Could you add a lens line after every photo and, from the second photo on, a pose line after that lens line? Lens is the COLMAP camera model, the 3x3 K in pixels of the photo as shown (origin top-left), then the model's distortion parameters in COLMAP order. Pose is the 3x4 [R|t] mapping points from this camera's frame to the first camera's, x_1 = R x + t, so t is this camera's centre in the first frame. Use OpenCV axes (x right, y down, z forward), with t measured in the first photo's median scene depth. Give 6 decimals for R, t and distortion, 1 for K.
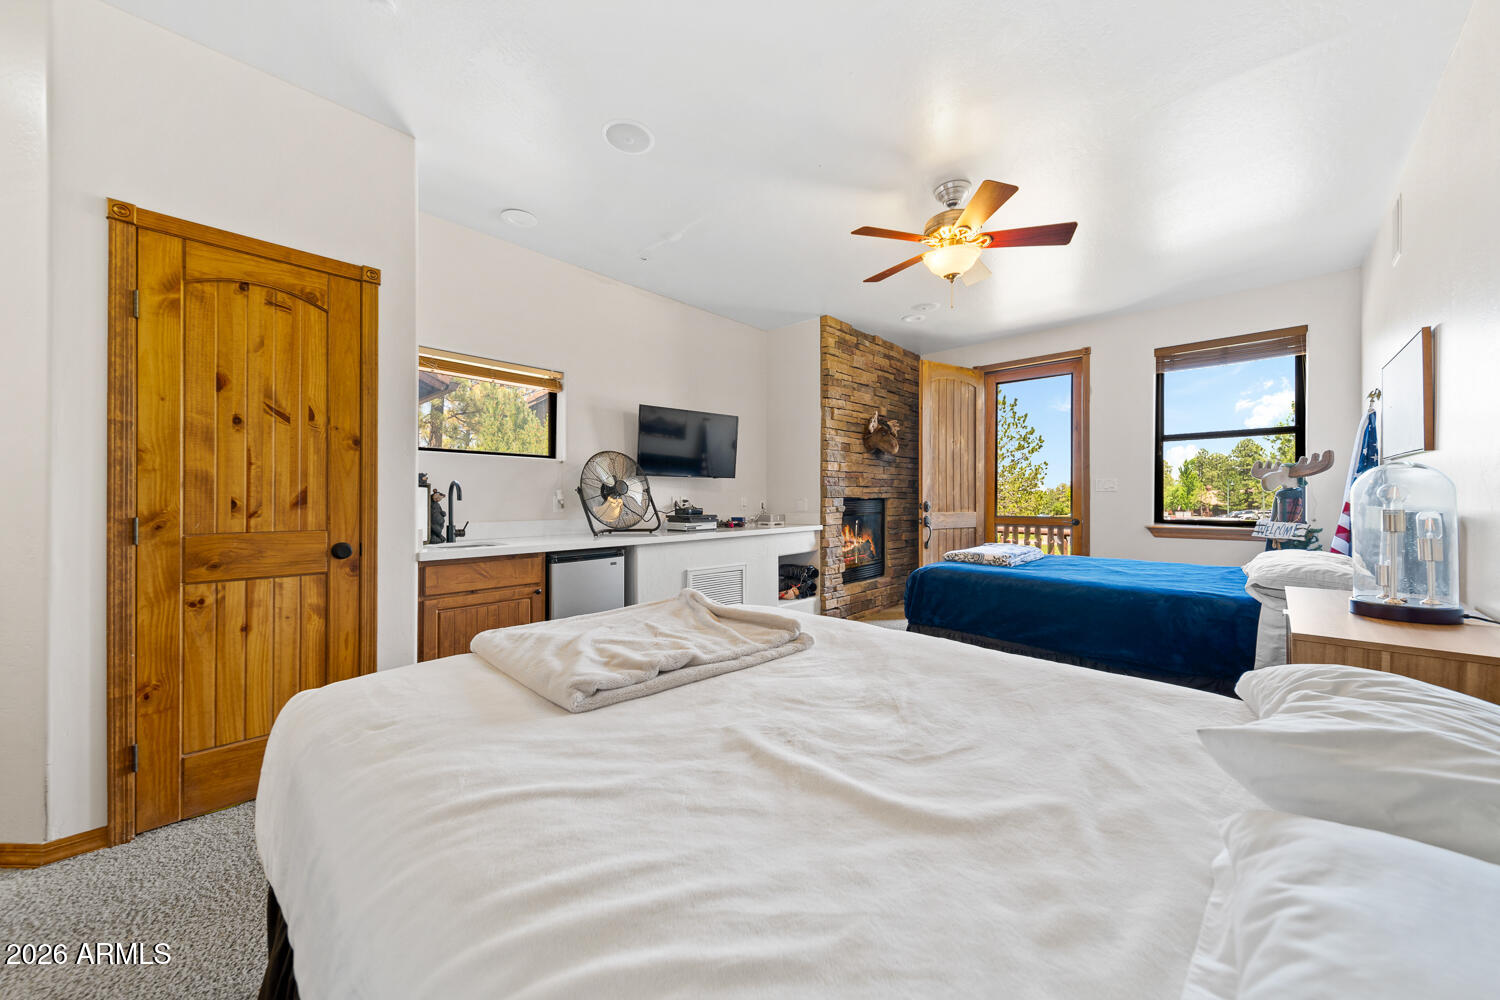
lens RADIAL K [[527.2, 0, 756.8], [0, 527.2, 499.5], [0, 0, 1]] dist [0.011324, -0.003406]
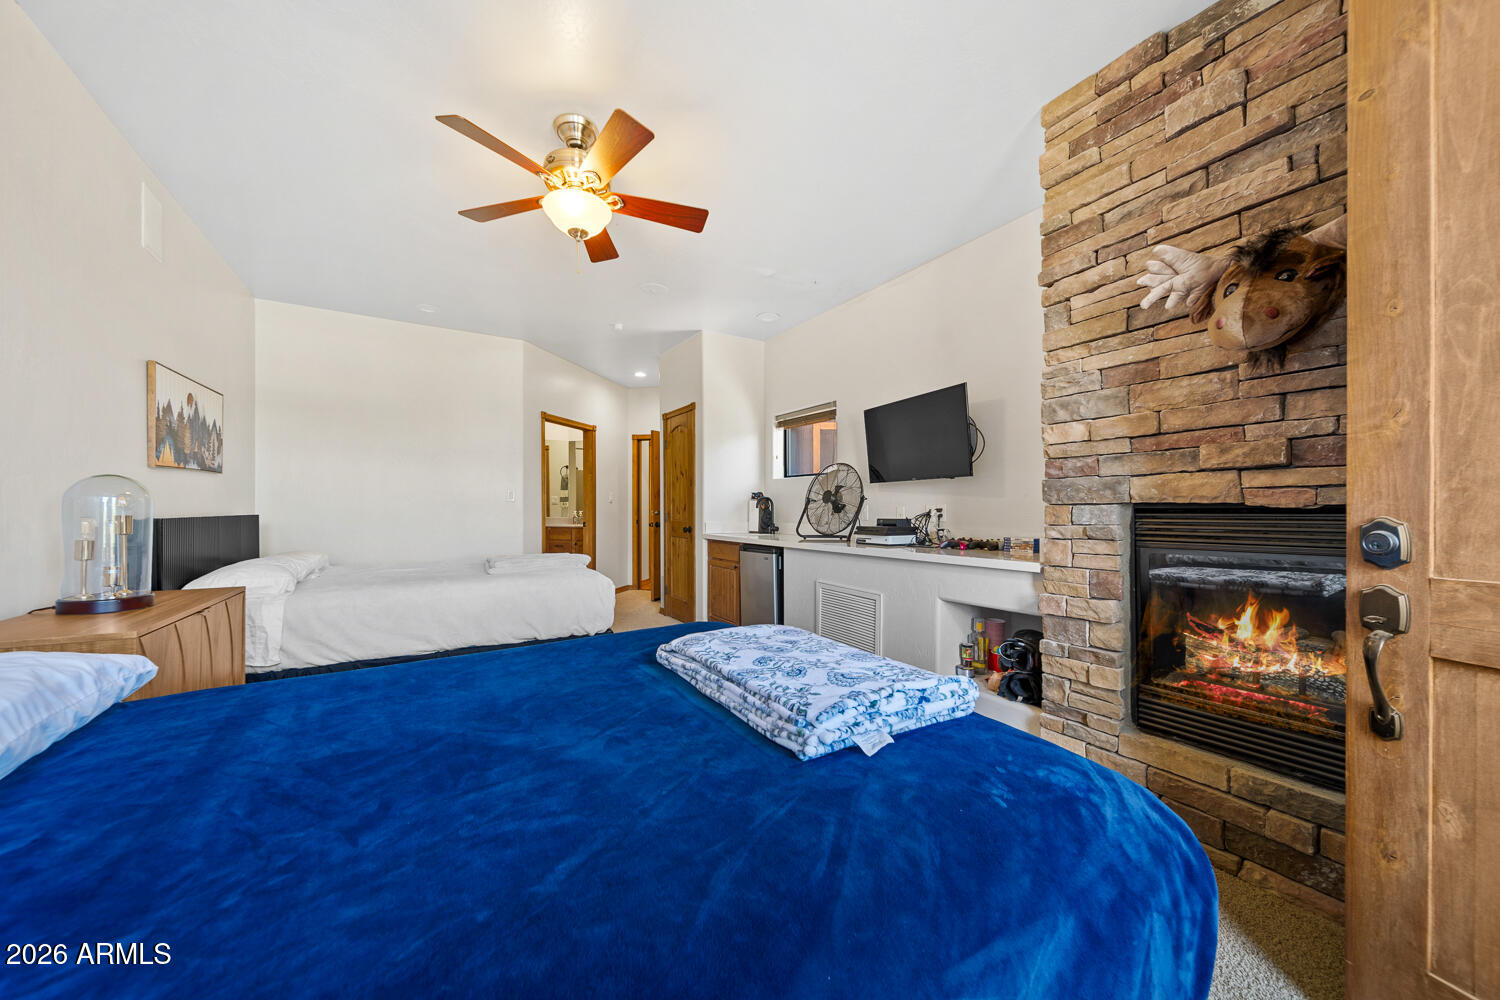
lens RADIAL K [[527.2, 0, 756.8], [0, 527.2, 499.5], [0, 0, 1]] dist [0.011324, -0.003406]
pose [[-0.274155, -0.012930, -0.961598, 0.641443], [0.002475, 0.999897, -0.014150, -0.002462], [0.961682, -0.006259, -0.274095, 0.882074]]
